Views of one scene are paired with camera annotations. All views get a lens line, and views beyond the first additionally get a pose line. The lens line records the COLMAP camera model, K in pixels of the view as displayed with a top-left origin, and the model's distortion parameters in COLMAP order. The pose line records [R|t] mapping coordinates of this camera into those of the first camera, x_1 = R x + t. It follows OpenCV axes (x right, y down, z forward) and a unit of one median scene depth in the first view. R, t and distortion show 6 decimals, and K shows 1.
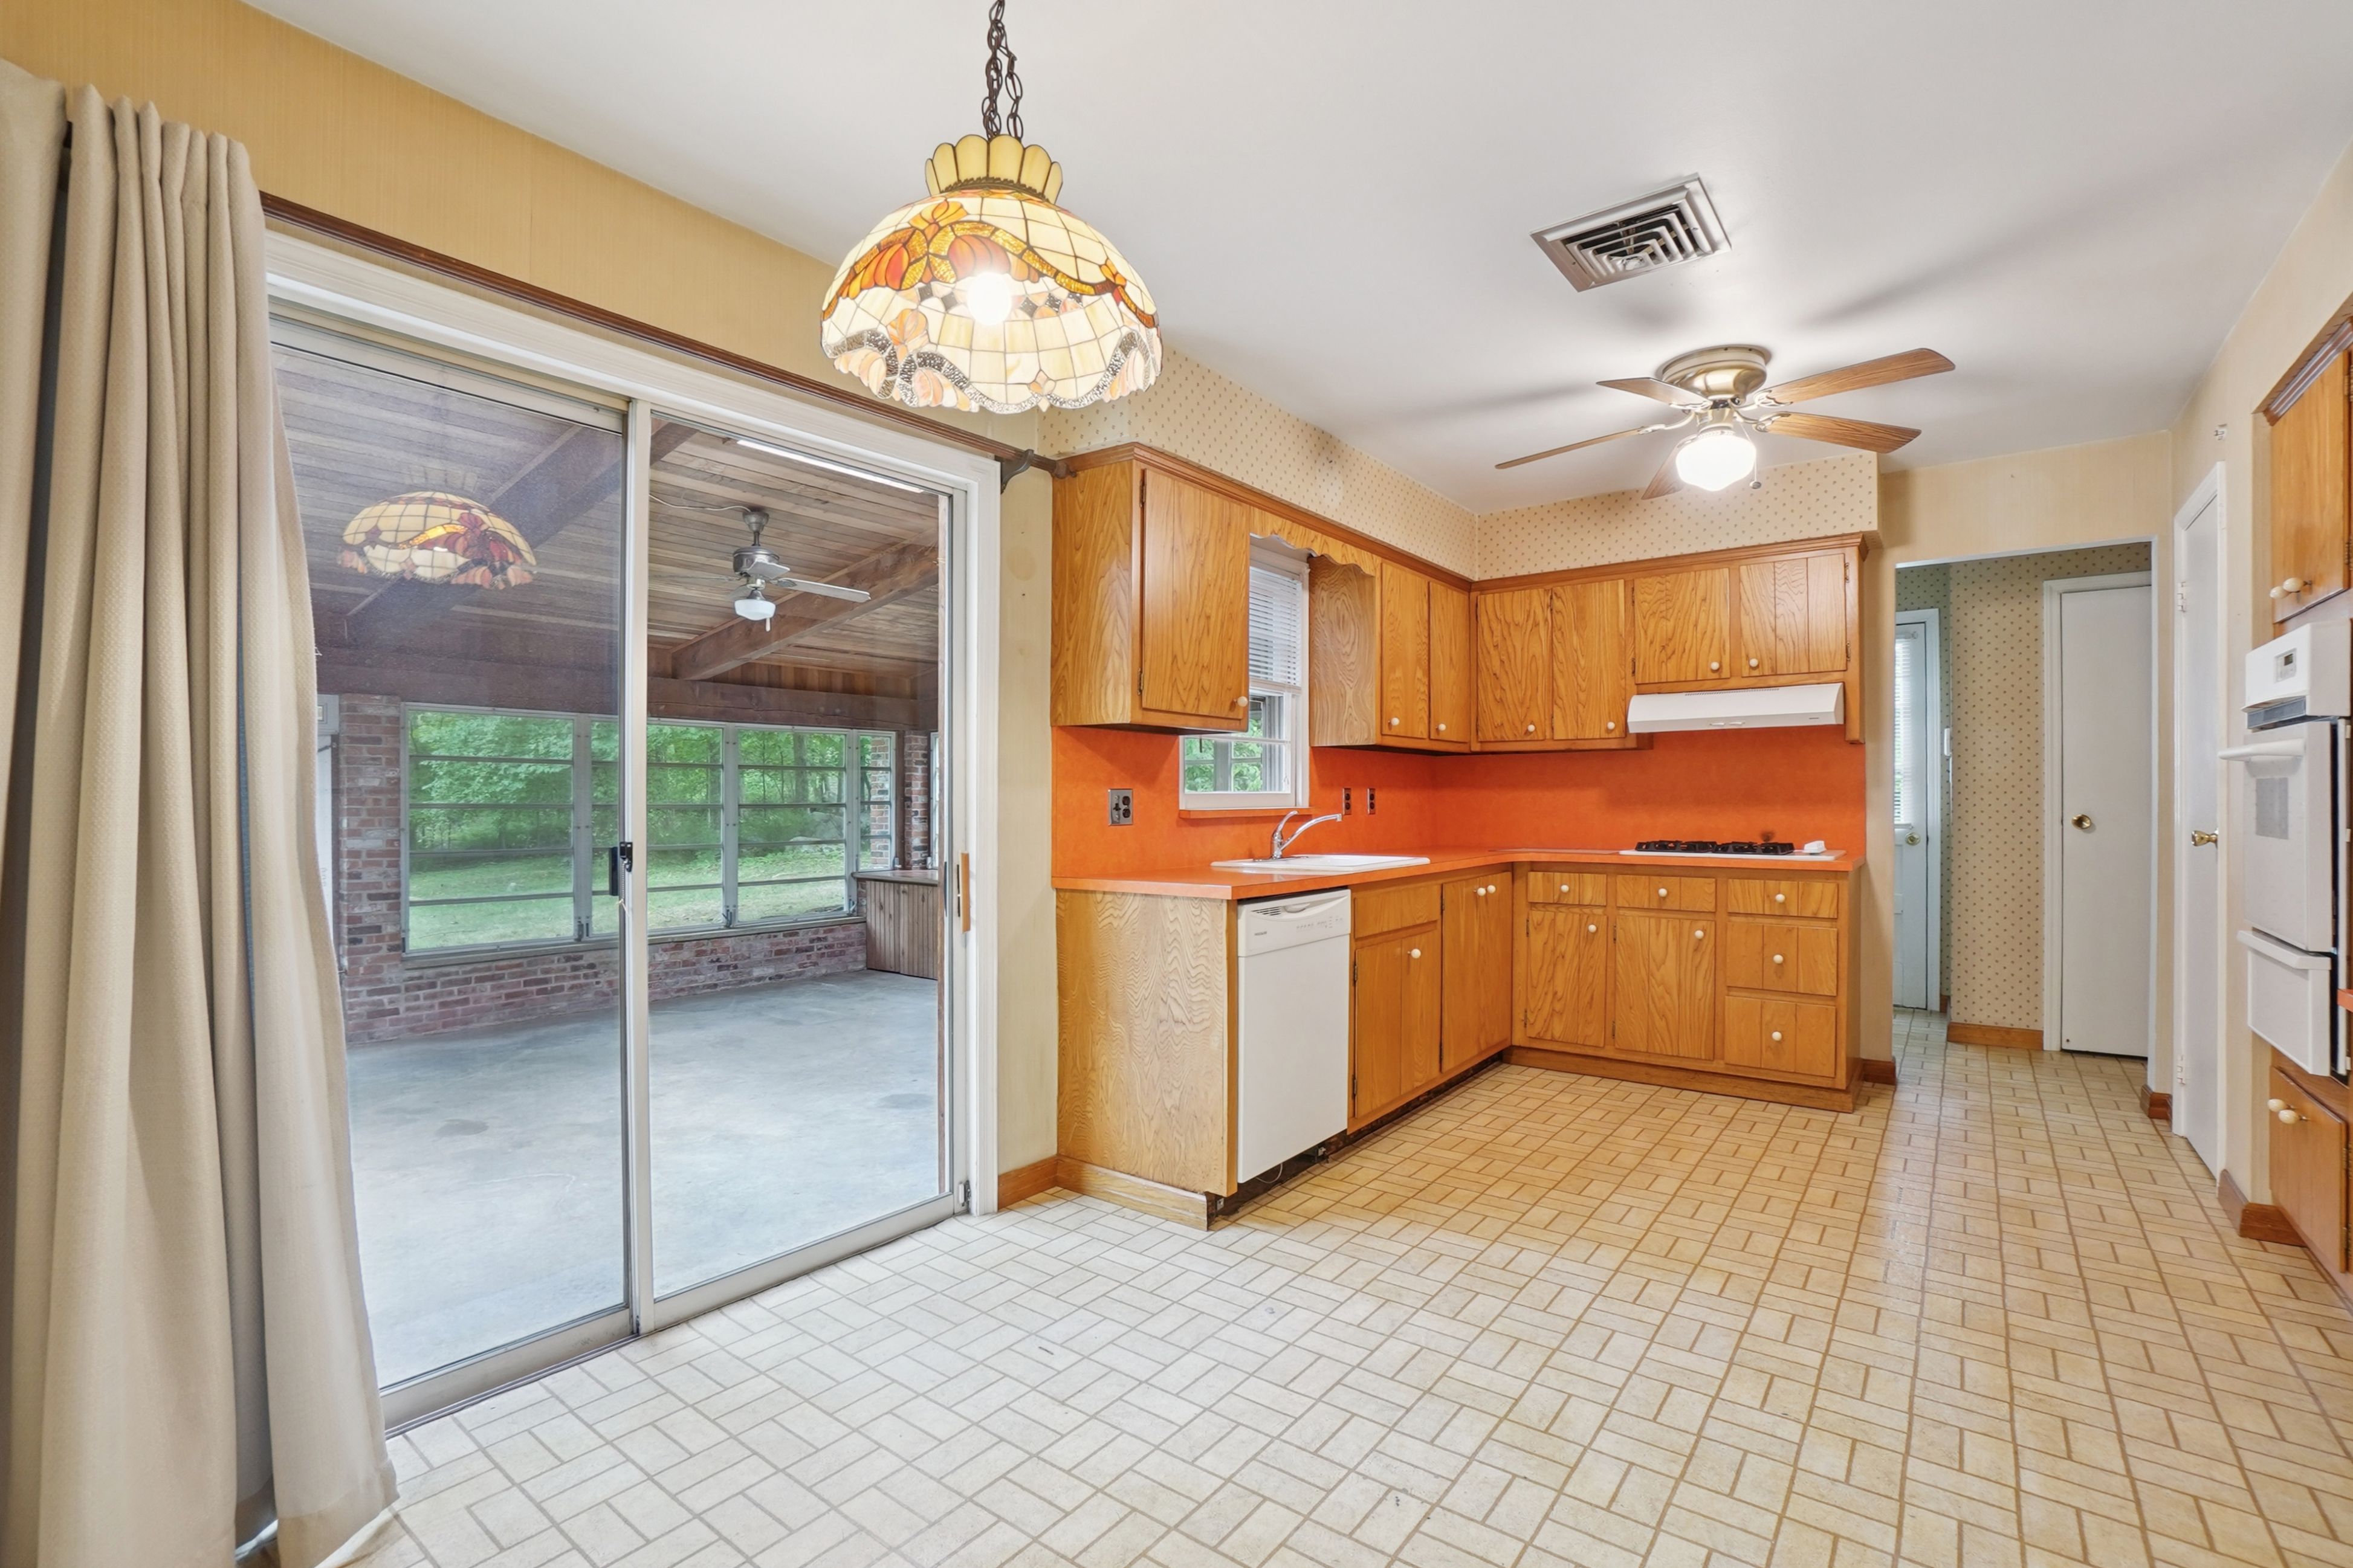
lens RADIAL K [[1079.0, 0, 1152.6], [0, 1079.0, 804.0], [0, 0, 1]] dist [-0.066037, 0.025845]
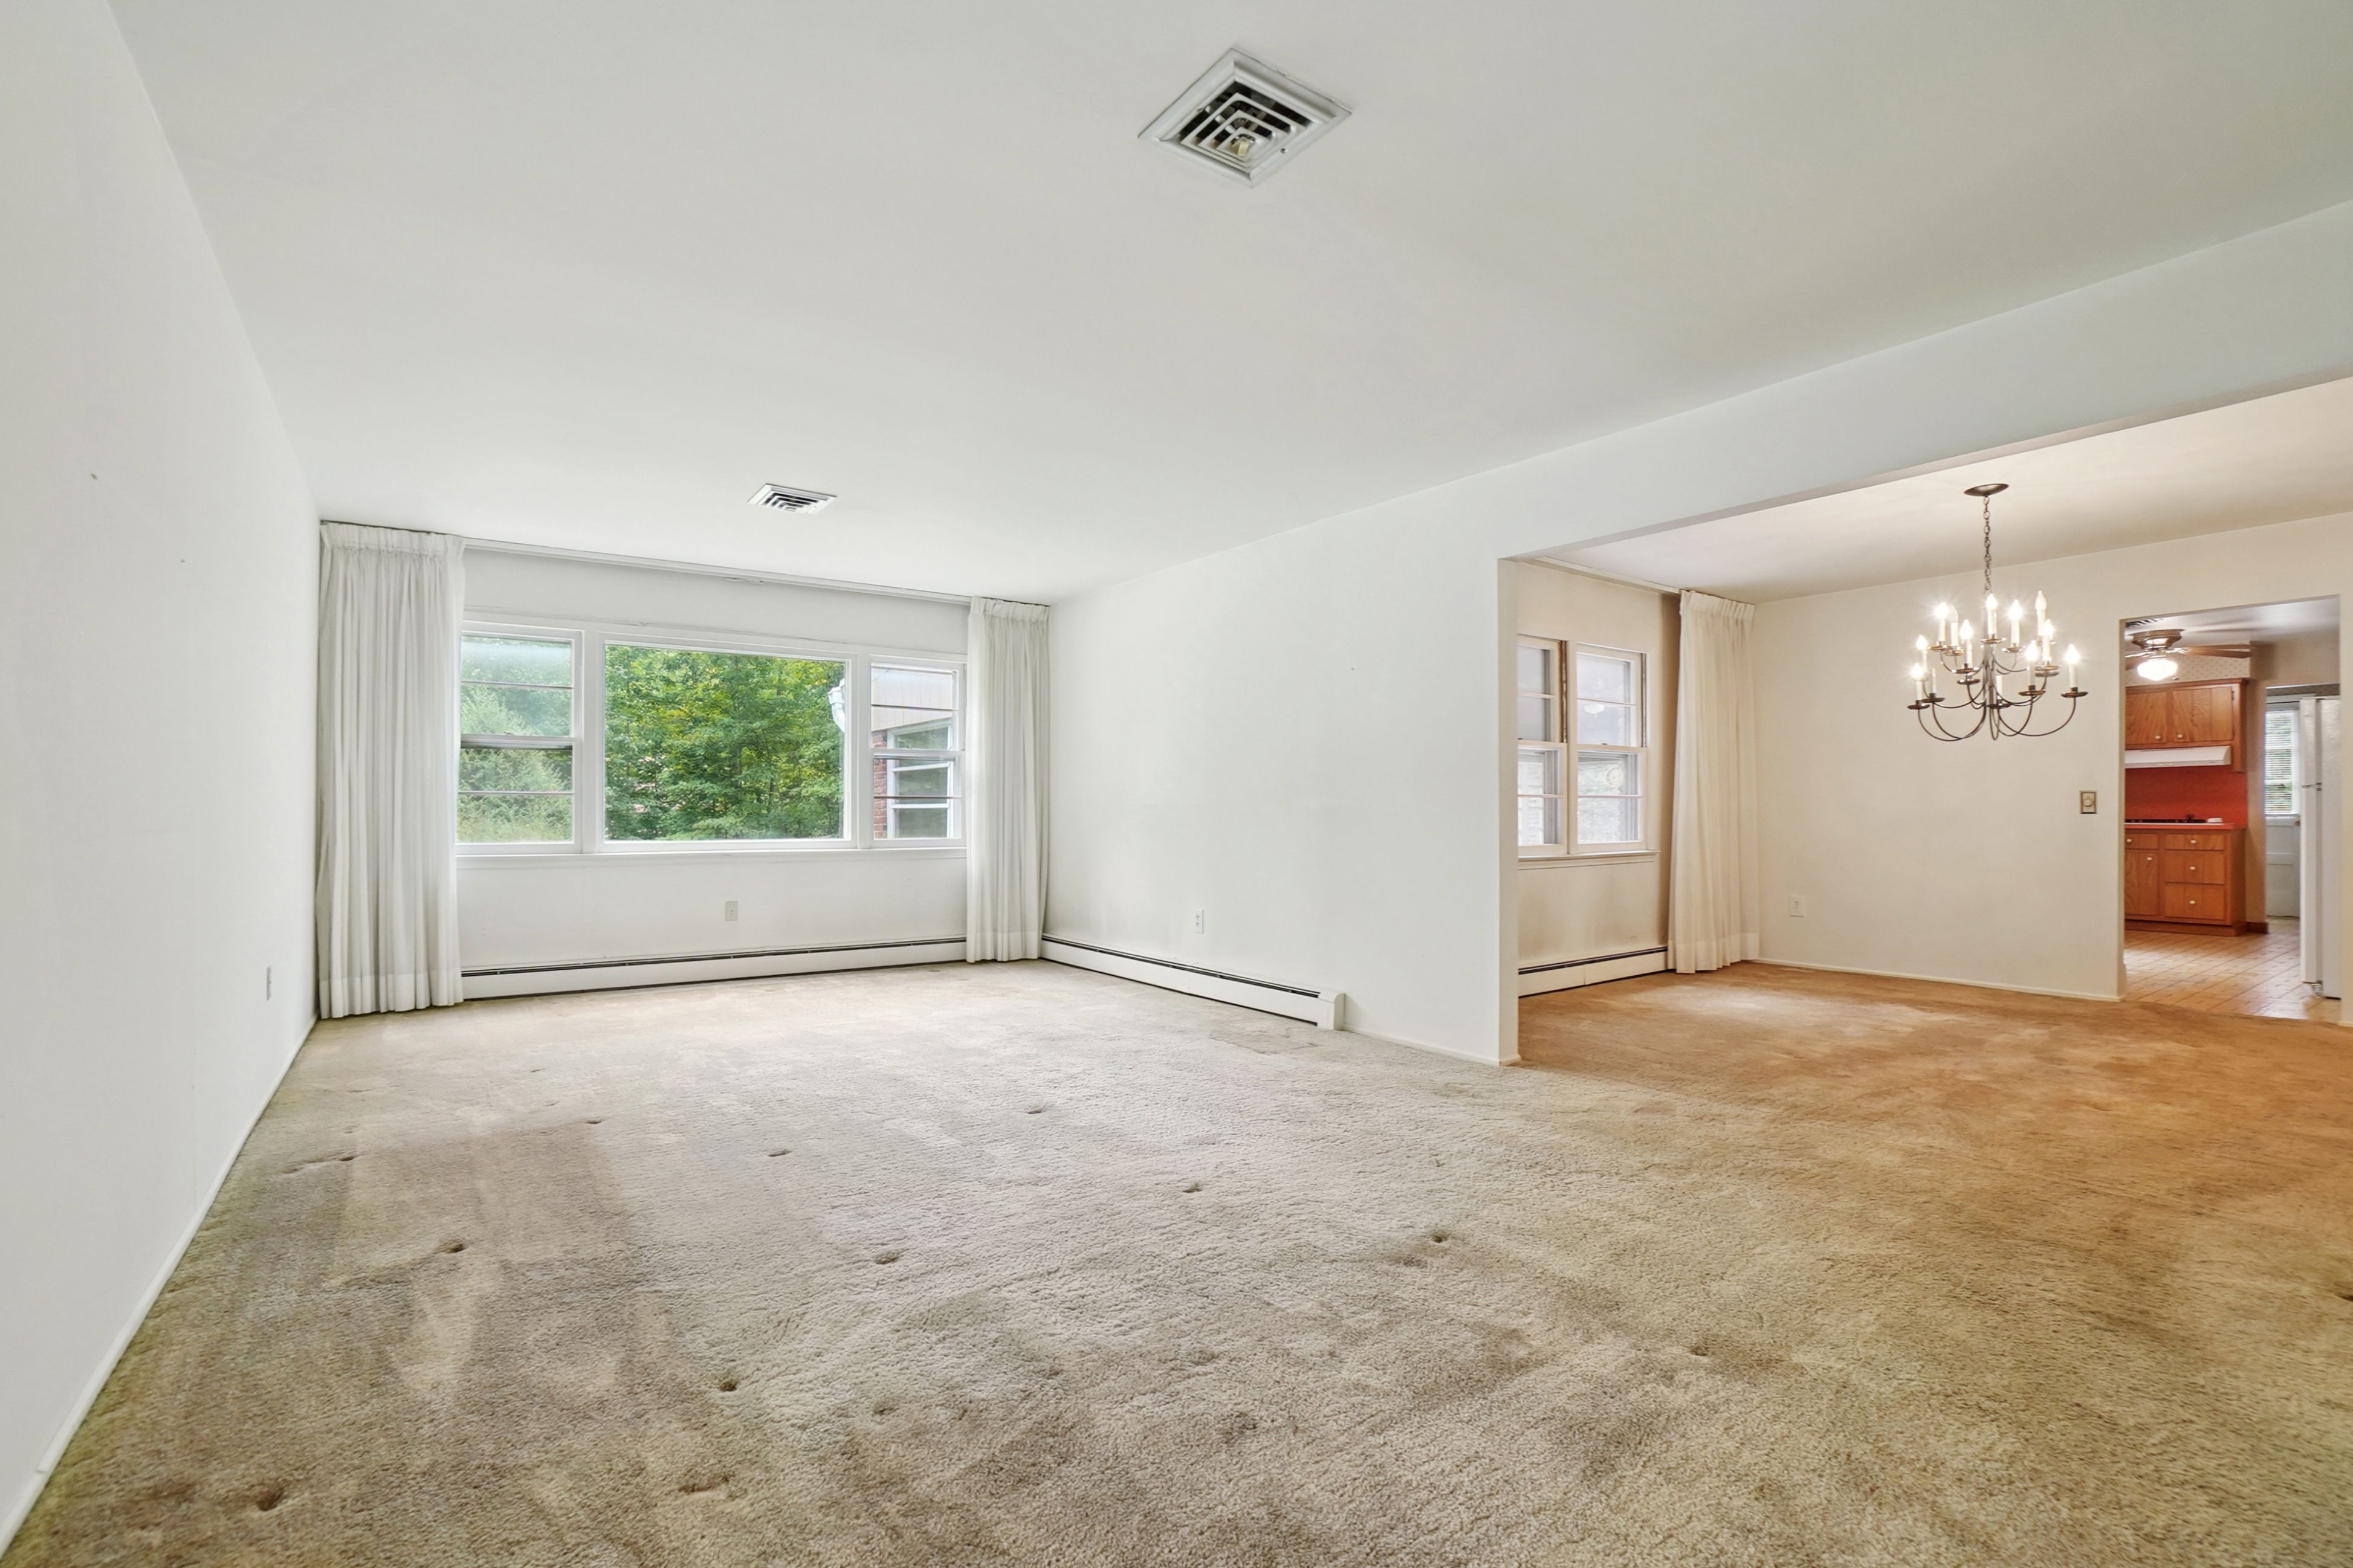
lens RADIAL K [[1054.7, 0, 1161.8], [0, 1054.7, 811.3], [0, 0, 1]] dist [-0.065934, 0.028041]
pose [[0.958376, -0.001251, -0.285508, -0.929156], [-0.000215, 0.999987, -0.005103, 0.034952], [0.285510, 0.004952, 0.958363, -1.759192]]
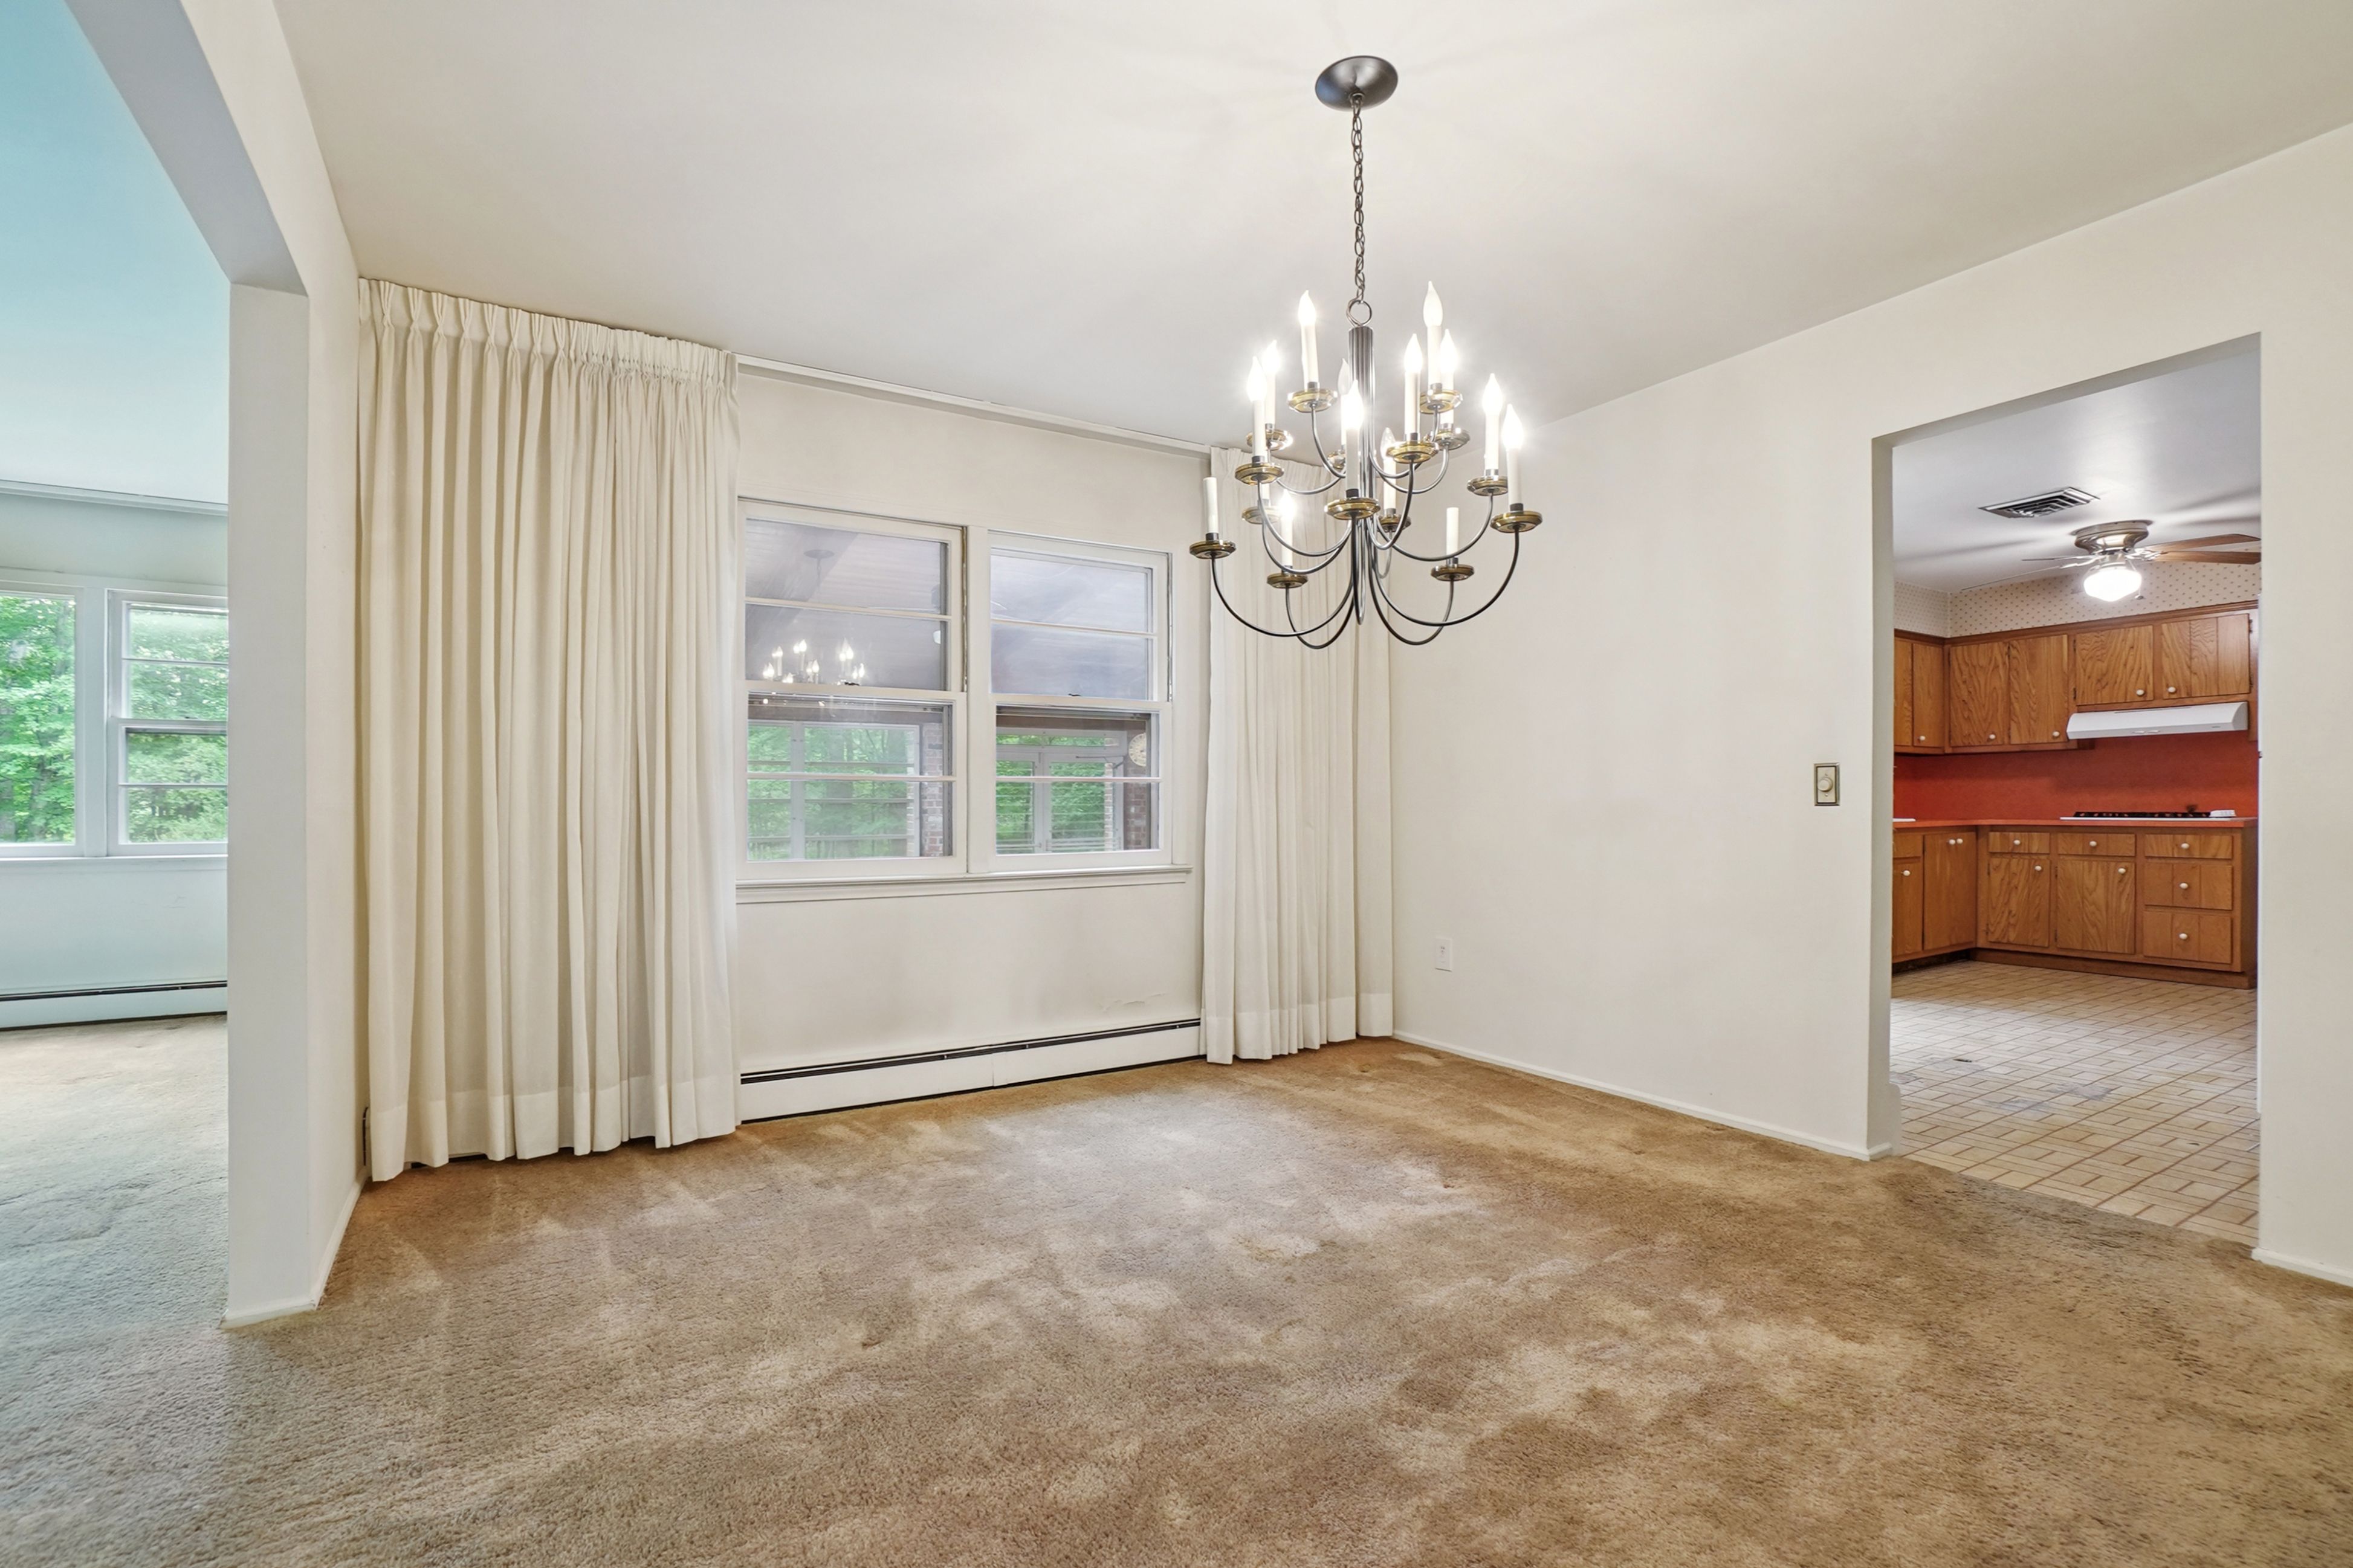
lens RADIAL K [[1054.7, 0, 1161.8], [0, 1054.7, 811.3], [0, 0, 1]] dist [-0.065934, 0.028041]
pose [[0.934239, -0.001140, -0.356646, -0.268252], [0.002114, 0.999995, 0.002343, 0.032465], [0.356642, -0.002943, 0.934236, -0.908124]]
